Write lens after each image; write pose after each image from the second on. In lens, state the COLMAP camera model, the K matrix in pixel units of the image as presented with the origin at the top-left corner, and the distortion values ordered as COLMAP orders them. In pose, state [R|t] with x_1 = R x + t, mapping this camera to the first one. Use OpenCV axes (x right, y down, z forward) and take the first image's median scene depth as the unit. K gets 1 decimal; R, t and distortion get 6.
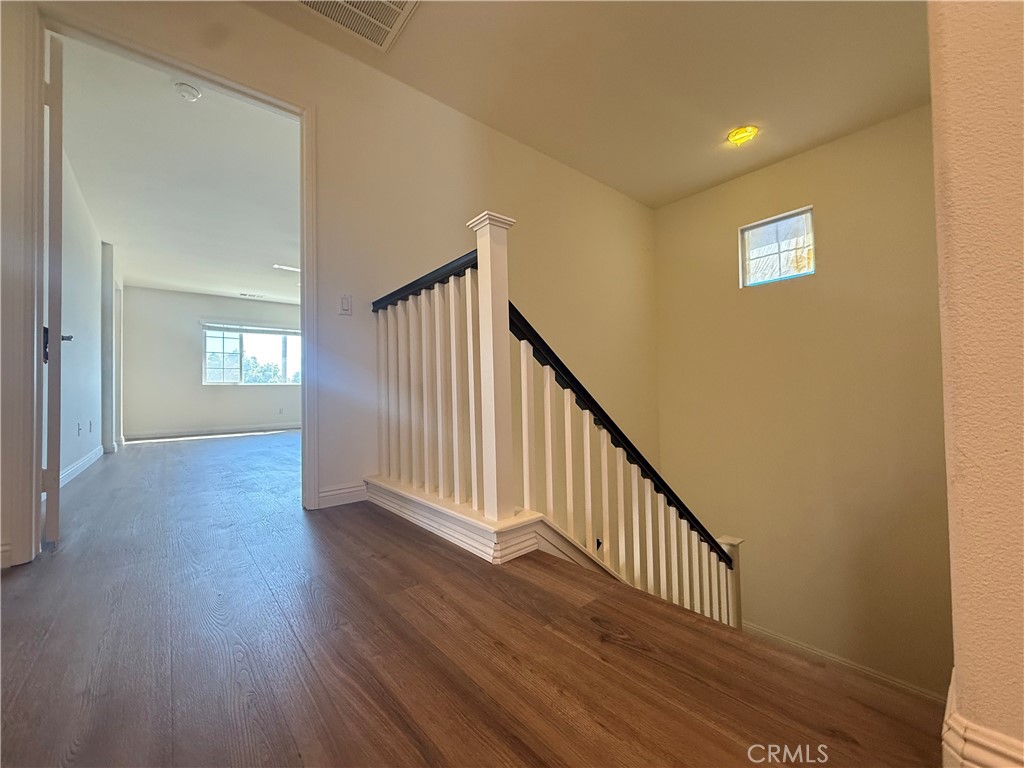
lens RADIAL K [[406.4, 0, 512.6], [0, 406.4, 387.5], [0, 0, 1]] dist [0.000619, 0.000014]
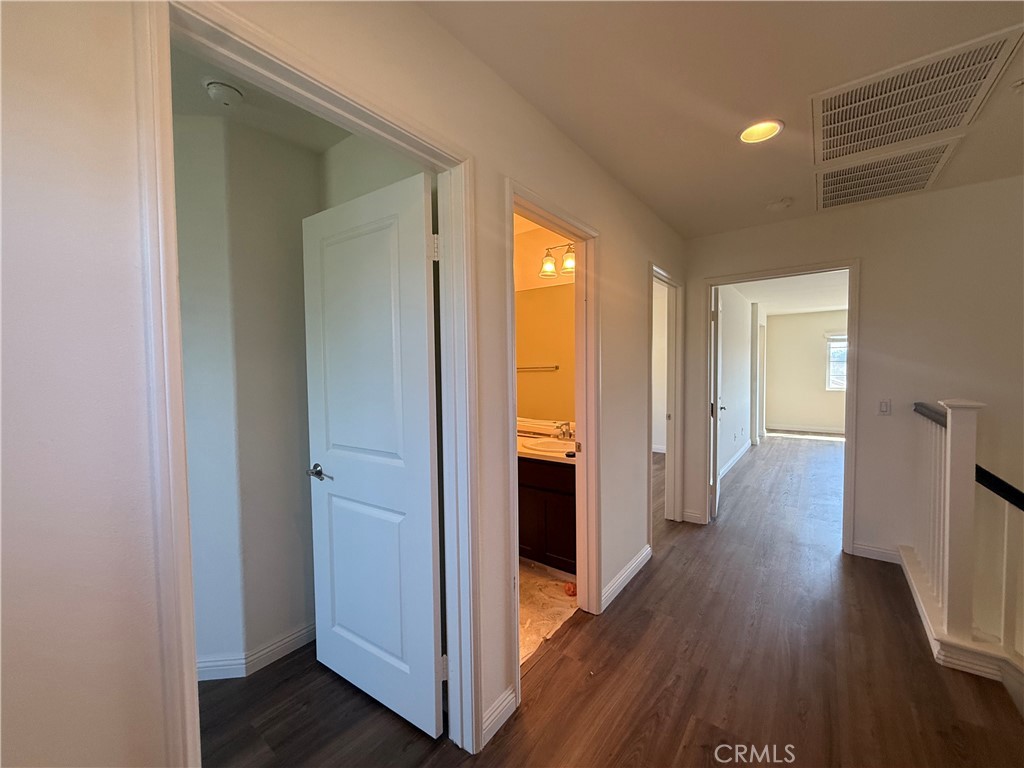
lens RADIAL K [[406.4, 0, 511.7], [0, 406.4, 382.2], [0, 0, 1]] dist [0.000619, 0.000014]
pose [[0.215082, 0.046656, -0.975481, 0.733206], [0.025231, 0.998259, 0.053308, -0.479209], [0.976270, -0.036078, 0.213530, -0.508710]]
